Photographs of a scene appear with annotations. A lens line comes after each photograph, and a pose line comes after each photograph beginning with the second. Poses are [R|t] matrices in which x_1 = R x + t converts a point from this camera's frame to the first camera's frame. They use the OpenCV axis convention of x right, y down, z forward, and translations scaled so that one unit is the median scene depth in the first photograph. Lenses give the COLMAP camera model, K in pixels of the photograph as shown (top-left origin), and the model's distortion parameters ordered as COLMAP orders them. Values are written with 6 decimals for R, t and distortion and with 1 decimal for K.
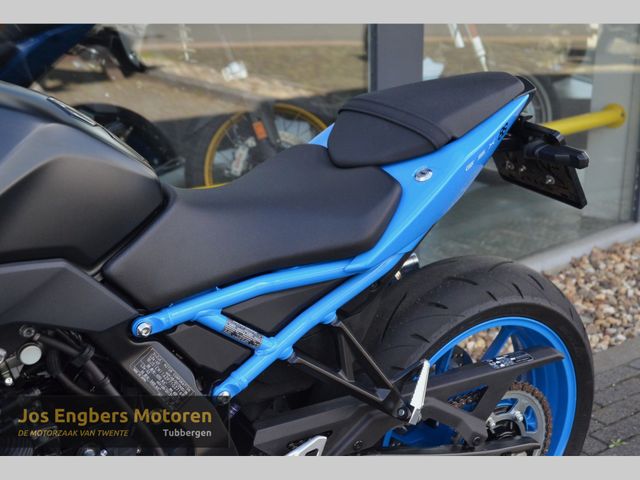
lens RADIAL K [[866.0, 0, 352.3], [0, 866.0, 243.0], [0, 0, 1]] dist [0.095159, 0.000000]
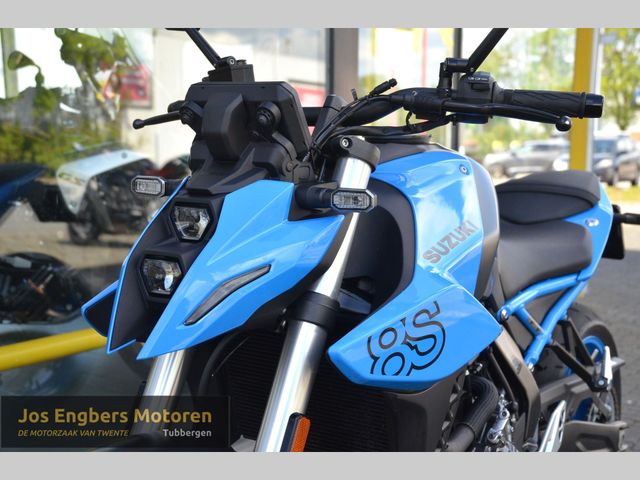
lens RADIAL K [[911.7, 0, 315.5], [0, 911.7, 238.6], [0, 0, 1]] dist [0.141686, 0.000000]
pose [[0.920734, -0.028173, 0.389173, -1.063028], [0.114446, 0.973022, -0.200326, 0.233574], [-0.373030, 0.228986, 0.899118, -0.299774]]
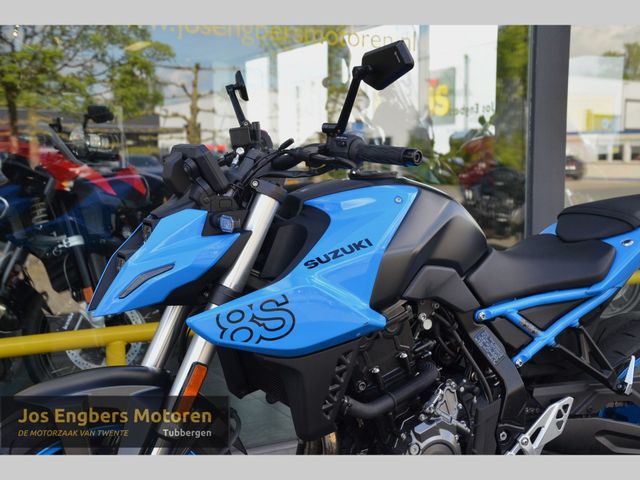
lens RADIAL K [[851.7, 0, 318.7], [0, 851.7, 246.0], [0, 0, 1]] dist [0.118137, 0.000000]
pose [[0.995398, 0.005426, -0.095670, -0.379945], [-0.026145, 0.975894, -0.216673, 0.329251], [0.092188, 0.218177, 0.971545, -0.750304]]
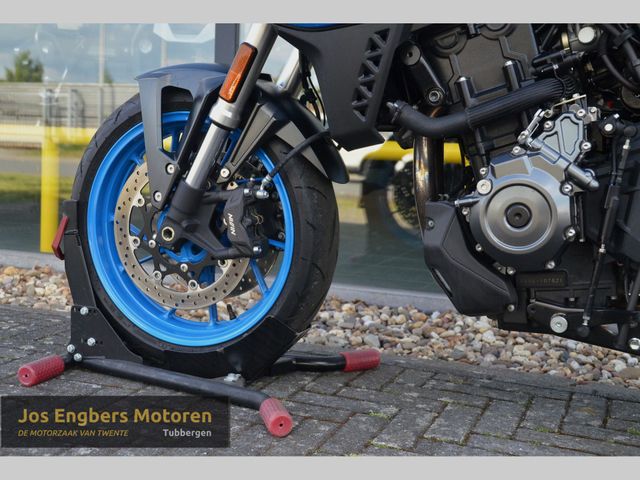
lens RADIAL K [[851.7, 0, 309.4], [0, 851.7, 241.2], [0, 0, 1]] dist [0.118137, 0.000000]
pose [[0.562586, 0.123013, -0.817536, 0.428161], [-0.300591, 0.951626, -0.063662, 0.551375], [0.770157, 0.281559, 0.572349, 0.046026]]
